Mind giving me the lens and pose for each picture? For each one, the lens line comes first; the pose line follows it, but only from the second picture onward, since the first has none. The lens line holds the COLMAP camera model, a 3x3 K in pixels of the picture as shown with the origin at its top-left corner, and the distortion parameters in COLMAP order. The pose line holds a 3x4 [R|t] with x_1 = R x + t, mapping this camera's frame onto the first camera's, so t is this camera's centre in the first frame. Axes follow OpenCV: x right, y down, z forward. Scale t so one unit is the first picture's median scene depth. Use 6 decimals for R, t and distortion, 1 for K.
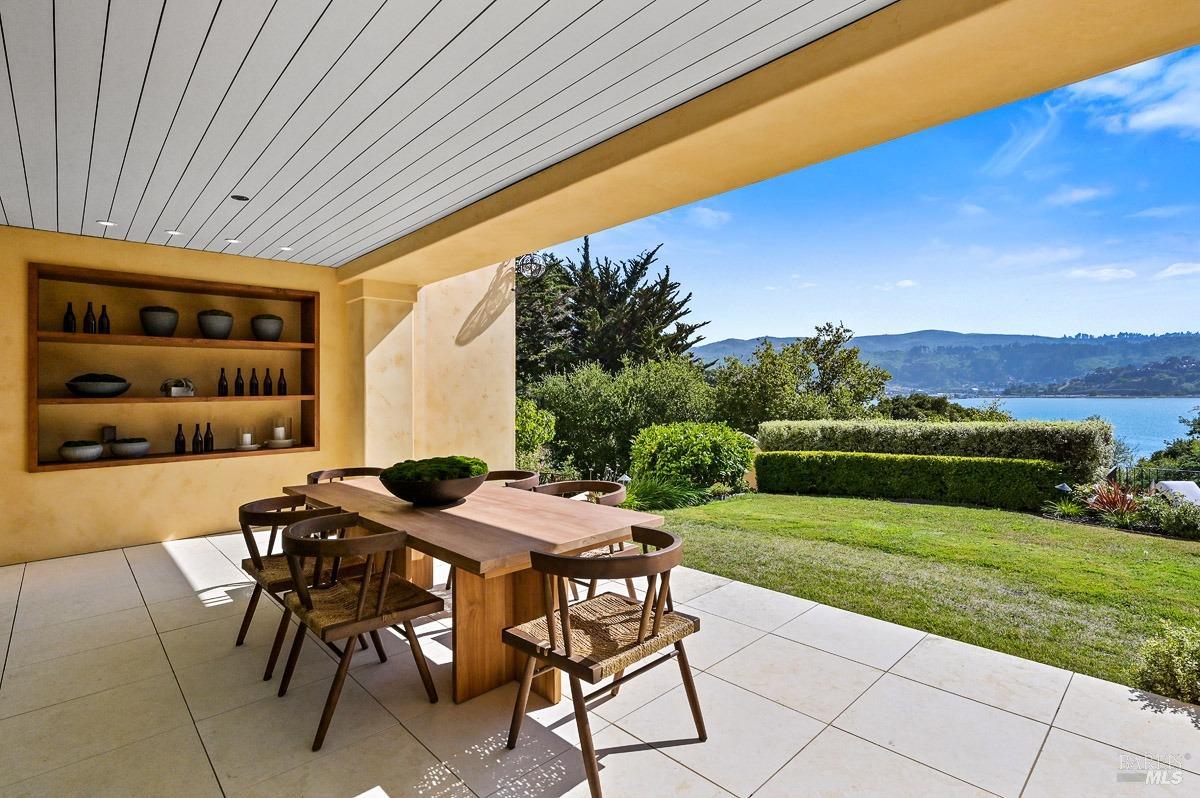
lens RADIAL K [[565.6, 0, 600.0], [0, 565.6, 399.0], [0, 0, 1]] dist [0.000435, 0.000100]
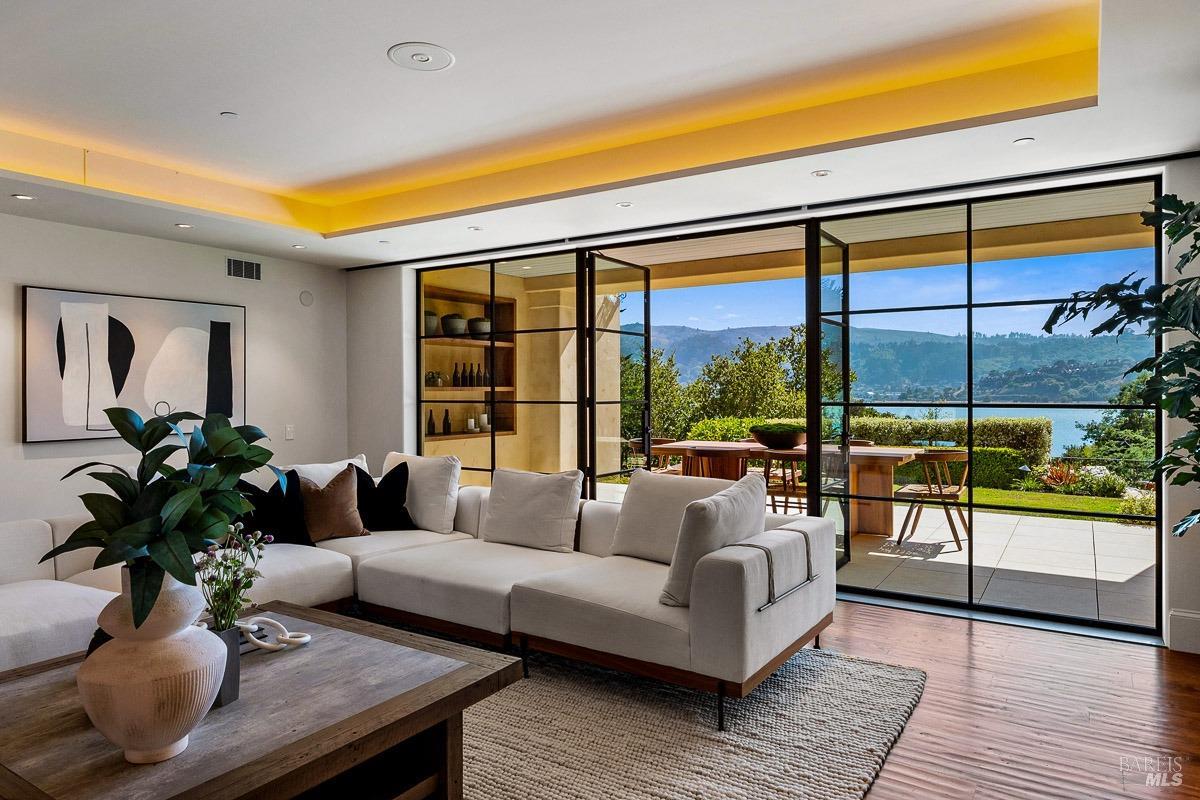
lens RADIAL K [[748.5, 0, 600.0], [0, 748.5, 400.0], [0, 0, 1]] dist [-0.002299, -0.000746]
pose [[0.971287, 0.009025, 0.237741, -0.498834], [-0.008515, 0.999959, -0.003172, 0.016833], [-0.237760, 0.001056, 0.971323, -0.395235]]
